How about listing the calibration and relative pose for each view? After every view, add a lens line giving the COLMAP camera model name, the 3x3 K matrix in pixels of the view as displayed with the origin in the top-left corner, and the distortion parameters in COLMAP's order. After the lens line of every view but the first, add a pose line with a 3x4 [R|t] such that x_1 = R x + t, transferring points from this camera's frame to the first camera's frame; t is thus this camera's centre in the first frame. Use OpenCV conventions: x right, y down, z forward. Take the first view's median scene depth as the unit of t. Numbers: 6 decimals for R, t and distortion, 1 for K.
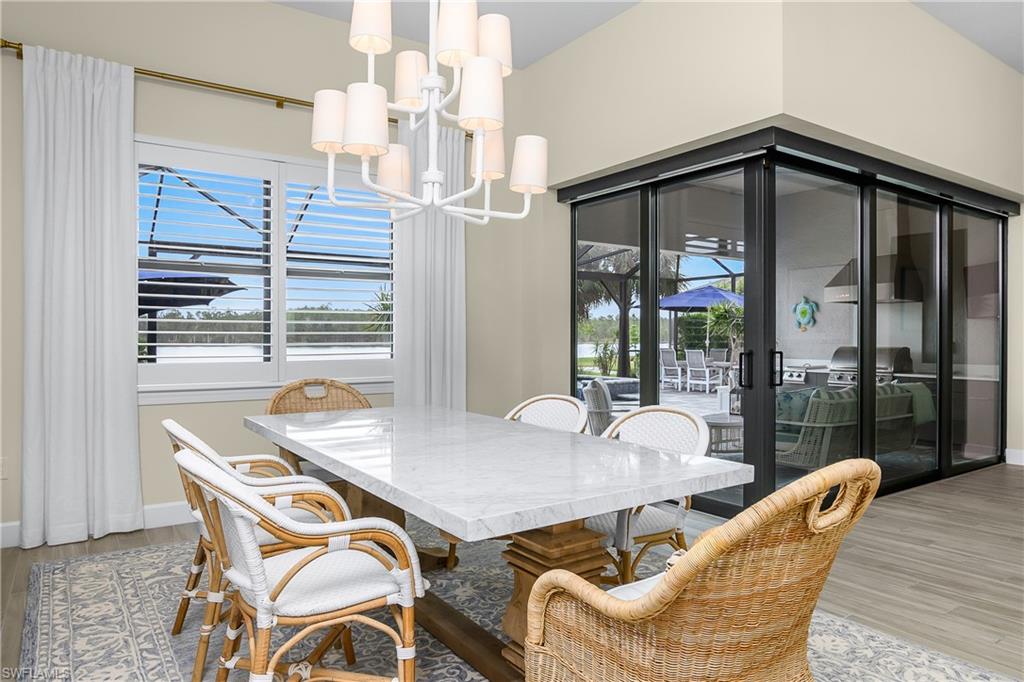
lens RADIAL K [[630.5, 0, 514.0], [0, 630.5, 340.2], [0, 0, 1]] dist [-0.032638, 0.002220]
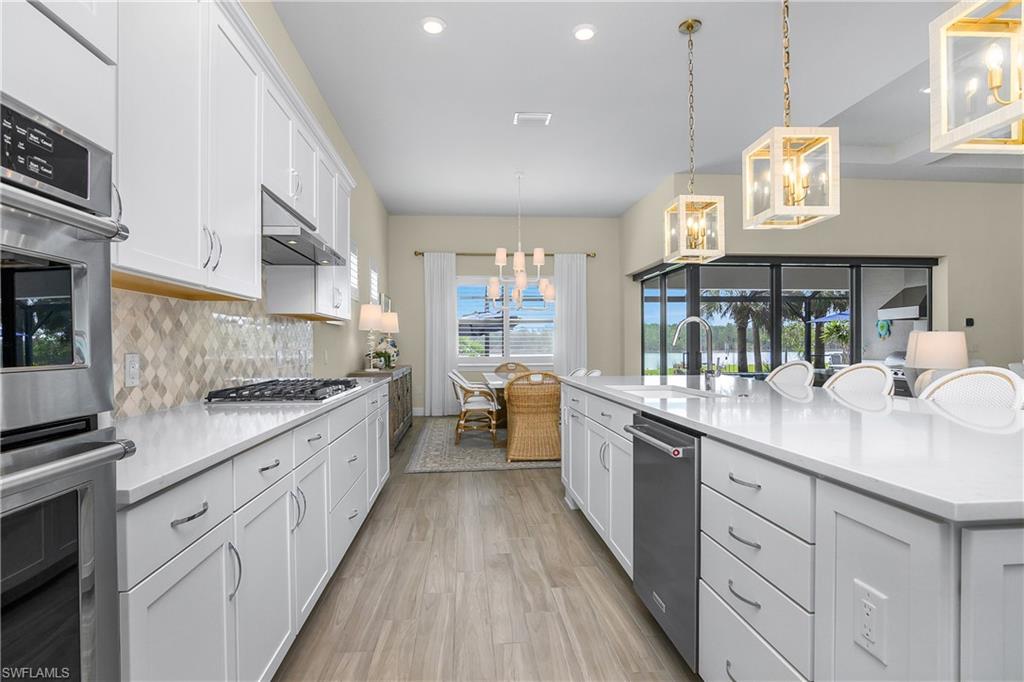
lens RADIAL K [[512.4, 0, 505.7], [0, 512.4, 348.3], [0, 0, 1]] dist [-0.020053, -0.000345]
pose [[0.864541, -0.002492, -0.502556, 0.546211], [0.004104, 0.999989, 0.002101, -0.004948], [0.502545, -0.003879, 0.864542, -0.655746]]
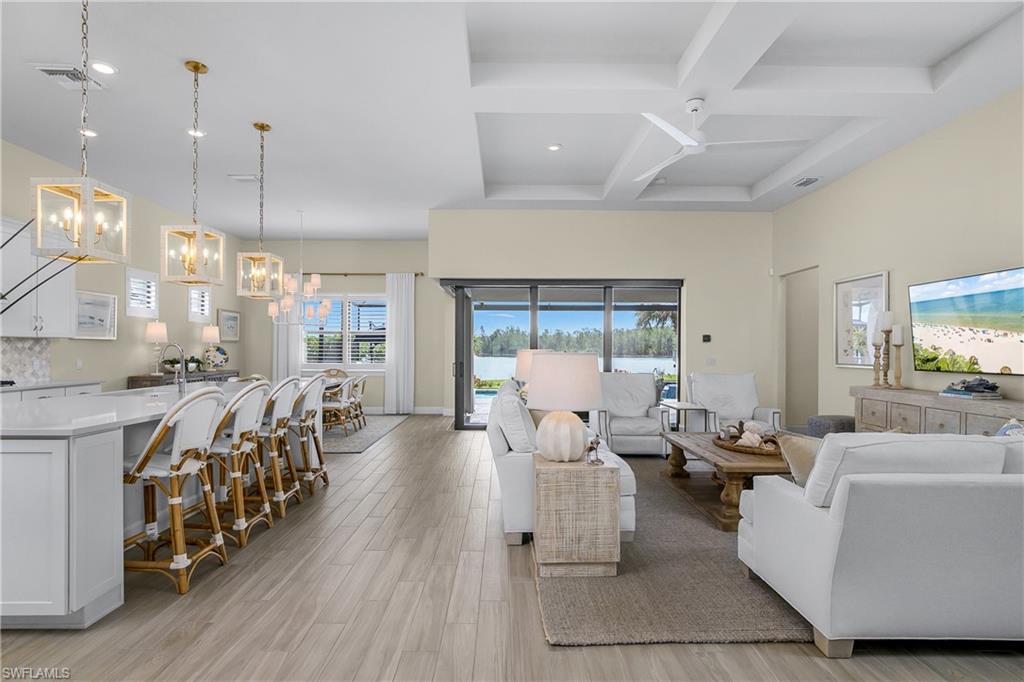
lens RADIAL K [[531.0, 0, 513.3], [0, 531.0, 351.5], [0, 0, 1]] dist [-0.026789, 0.002265]
pose [[0.830197, 0.009063, -0.557397, 1.339980], [-0.007448, 0.999959, 0.005166, -0.031463], [0.557421, -0.000137, 0.830230, -0.487005]]
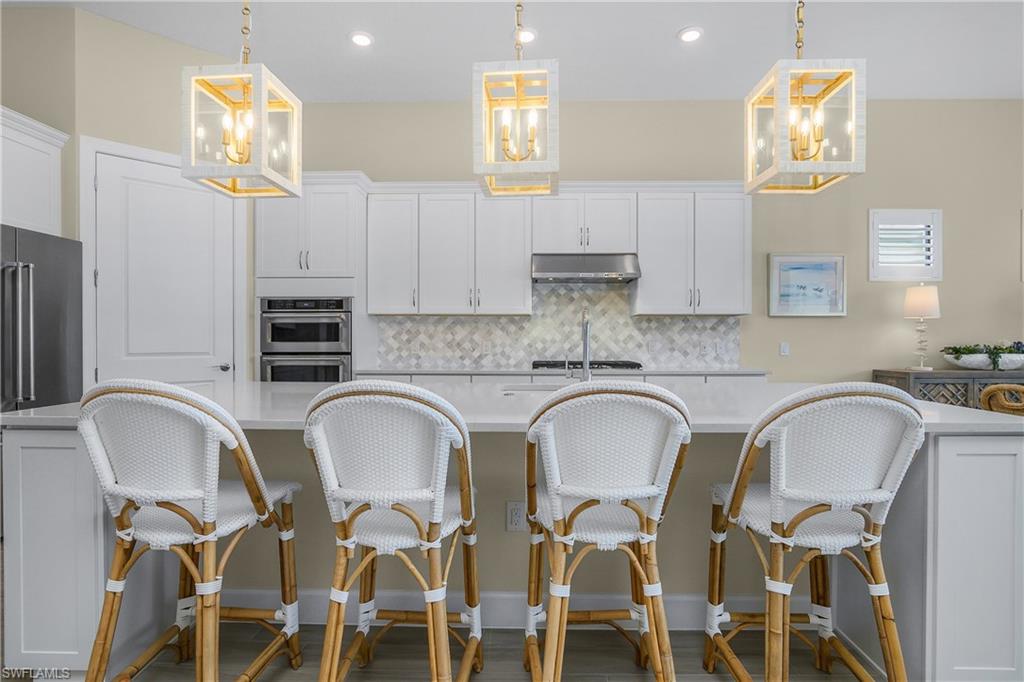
lens RADIAL K [[512.4, 0, 515.7], [0, 512.4, 340.0], [0, 0, 1]] dist [-0.020053, -0.000345]
pose [[-0.588792, 0.002660, -0.808280, 0.844685], [-0.000867, 0.999992, 0.003922, -0.007048], [0.808284, 0.003011, -0.588785, 0.103752]]
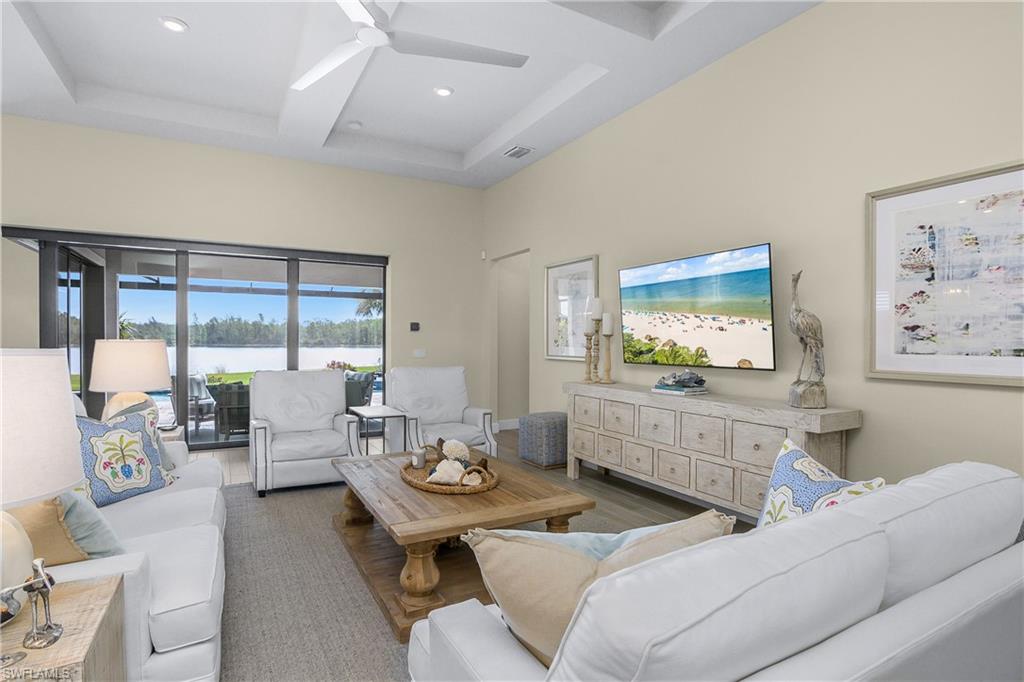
lens RADIAL K [[512.4, 0, 500.3], [0, 512.4, 343.3], [0, 0, 1]] dist [-0.020053, -0.000345]
pose [[0.993626, 0.009146, -0.112355, 1.304178], [-0.008719, 0.999953, 0.004292, -0.031835], [0.112389, -0.003285, 0.993659, -0.135798]]
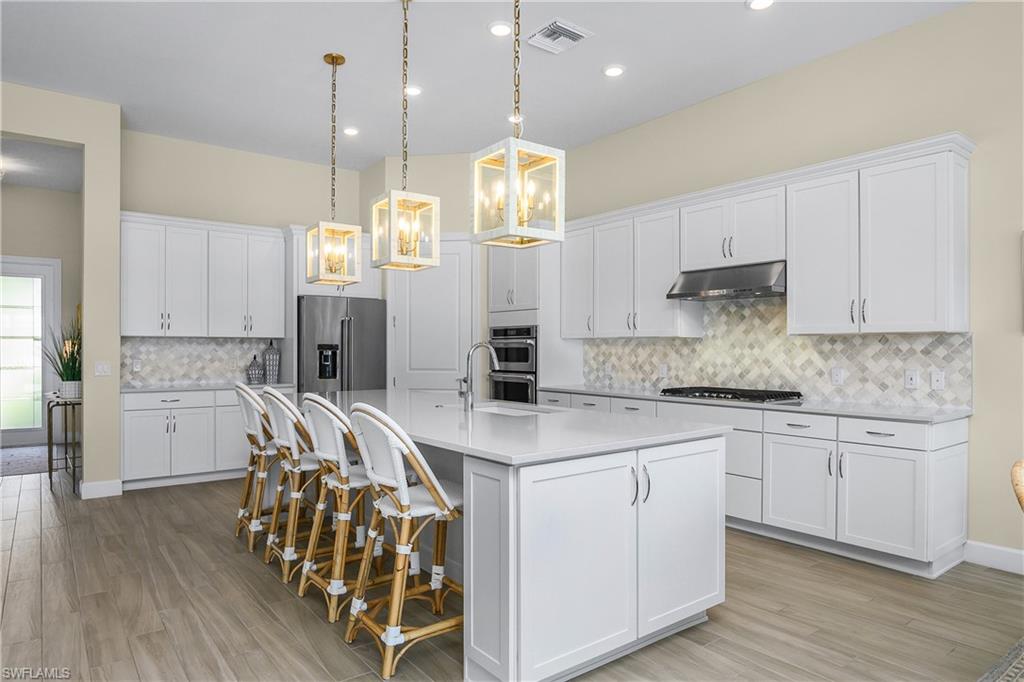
lens RADIAL K [[630.5, 0, 504.5], [0, 630.5, 349.7], [0, 0, 1]] dist [-0.032638, 0.002220]
pose [[-0.999398, -0.000354, -0.034700, 0.446415], [-0.000464, 0.999995, 0.003160, -0.029250], [0.034699, 0.003174, -0.999393, 0.599737]]
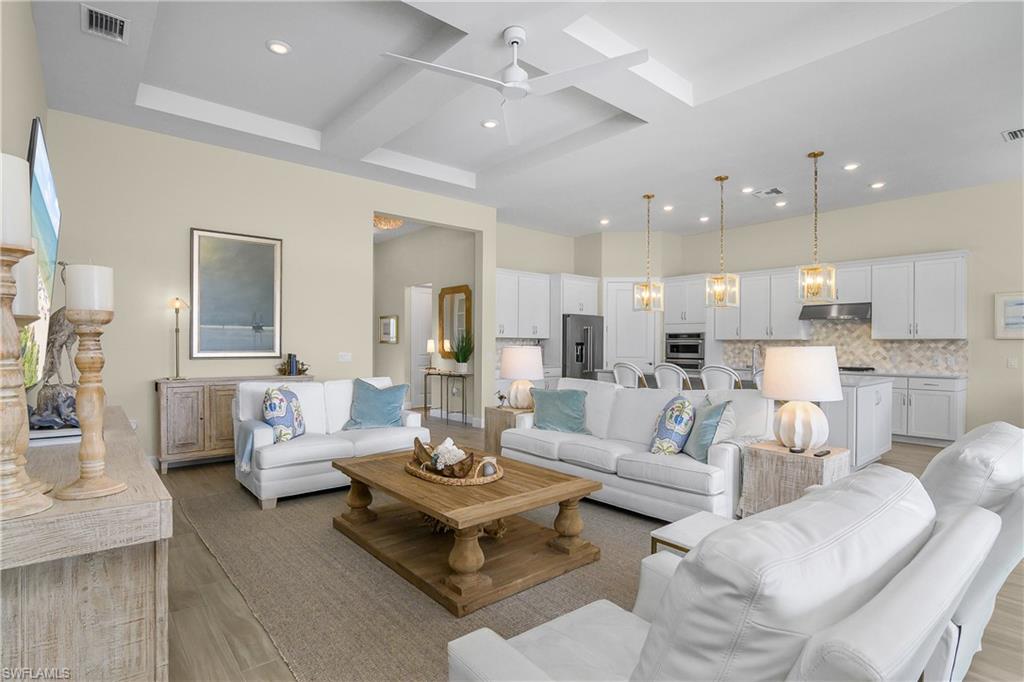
lens RADIAL K [[512.4, 0, 505.7], [0, 512.4, 345.5], [0, 0, 1]] dist [-0.020053, -0.000345]
pose [[-0.995419, -0.004698, -0.095497, 1.171105], [-0.004931, 0.999985, 0.002199, -0.027681], [0.095486, 0.002660, -0.995427, 1.058574]]
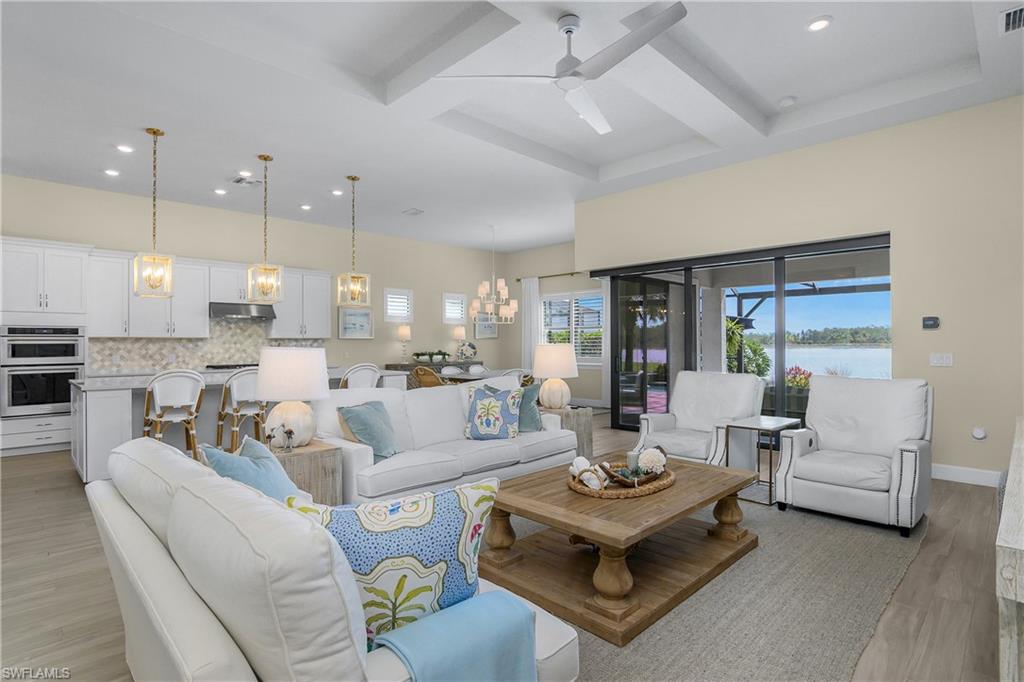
lens RADIAL K [[512.4, 0, 512.7], [0, 512.4, 344.8], [0, 0, 1]] dist [-0.020053, -0.000345]
pose [[0.179863, 0.004200, -0.983683, 1.716422], [0.001990, 0.999987, 0.004634, -0.031794], [0.983690, -0.002791, 0.179852, 0.210161]]
